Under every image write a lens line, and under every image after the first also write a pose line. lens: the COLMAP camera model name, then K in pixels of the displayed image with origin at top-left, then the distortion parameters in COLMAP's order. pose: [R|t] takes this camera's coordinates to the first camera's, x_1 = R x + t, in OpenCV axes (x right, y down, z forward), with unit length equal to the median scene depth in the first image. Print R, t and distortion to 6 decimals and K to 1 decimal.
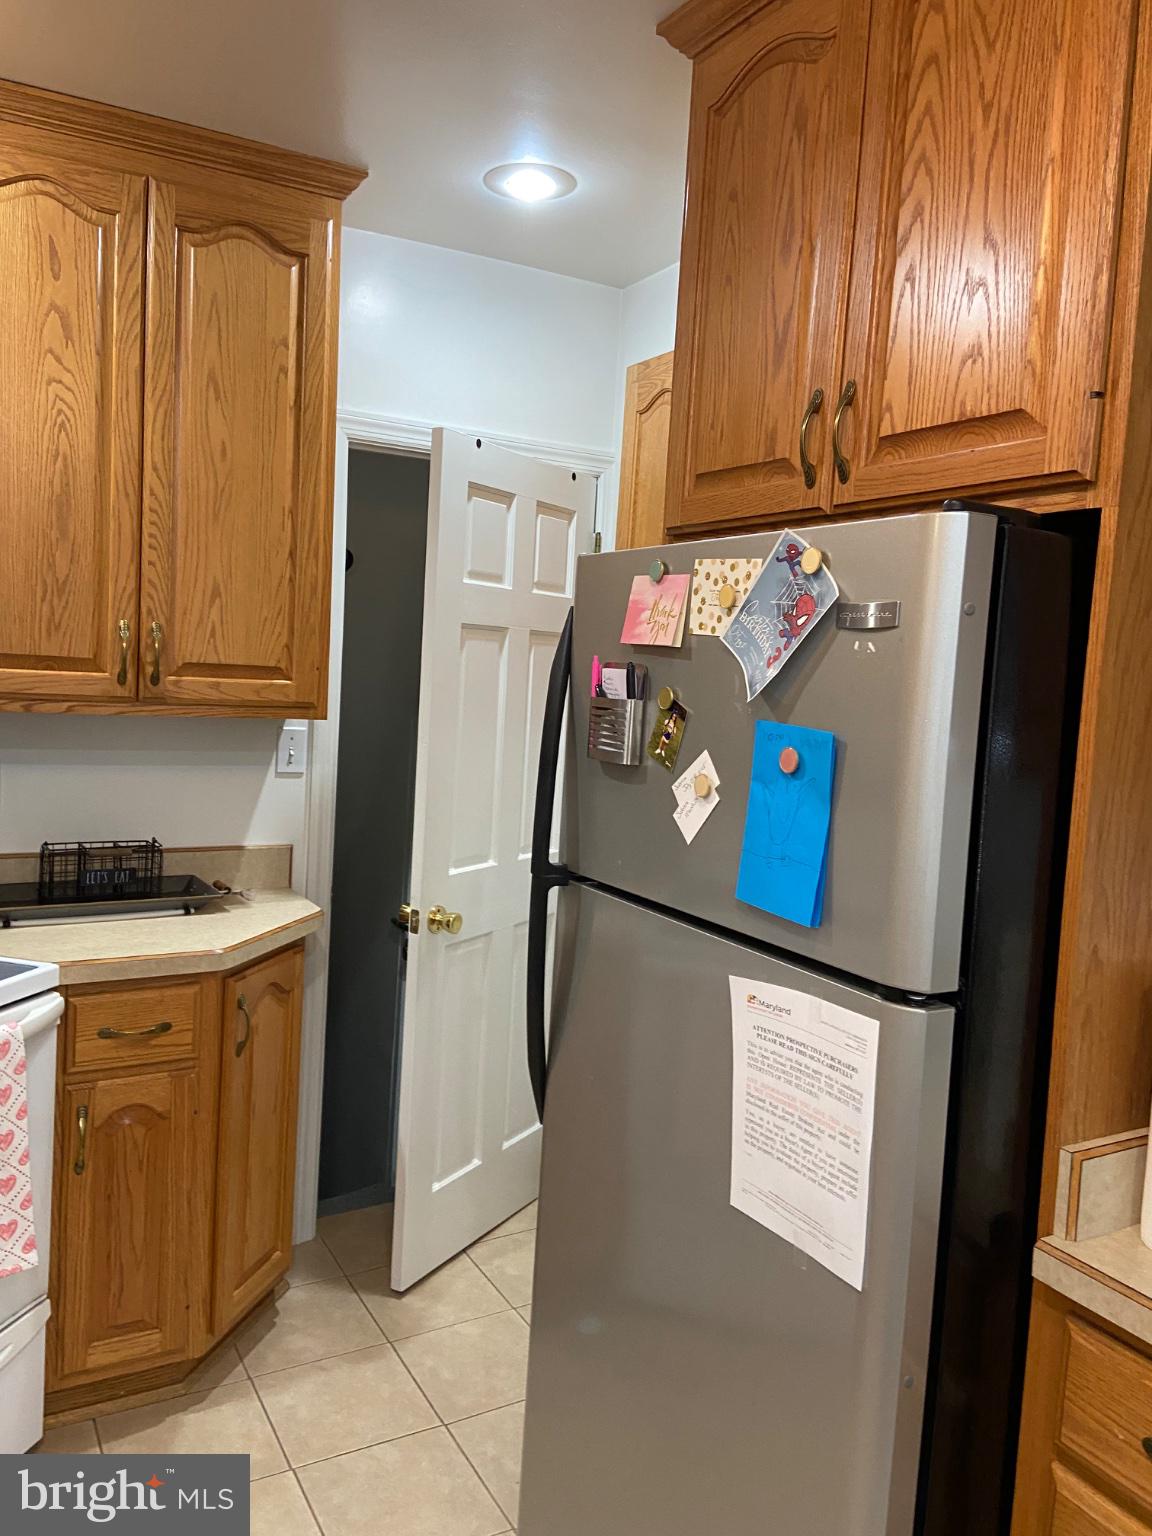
lens RADIAL K [[1159.6, 0, 582.4], [0, 1159.6, 760.7], [0, 0, 1]] dist [0.139523, -0.186329]
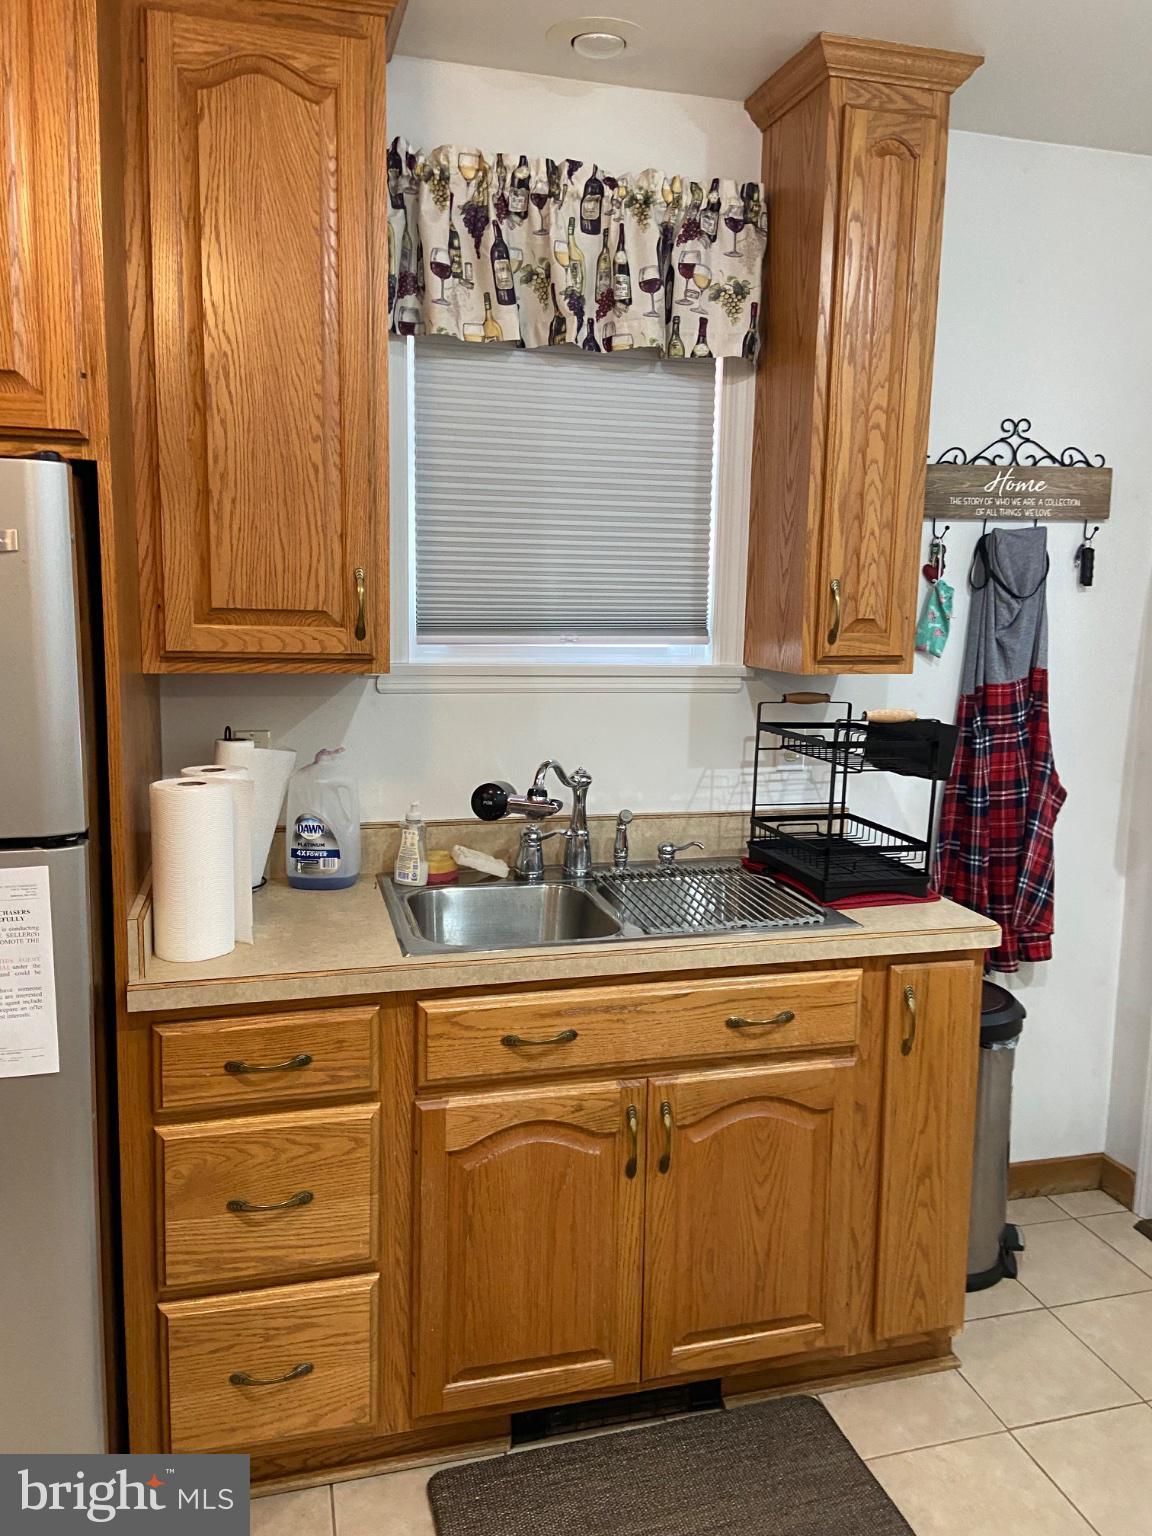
lens RADIAL K [[1159.6, 0, 582.4], [0, 1159.6, 760.7], [0, 0, 1]] dist [0.139523, -0.186329]
pose [[0.237475, -0.187138, 0.953197, -0.798122], [0.073279, 0.981923, 0.174522, -0.069099], [-0.968626, 0.028405, 0.246896, 0.120874]]
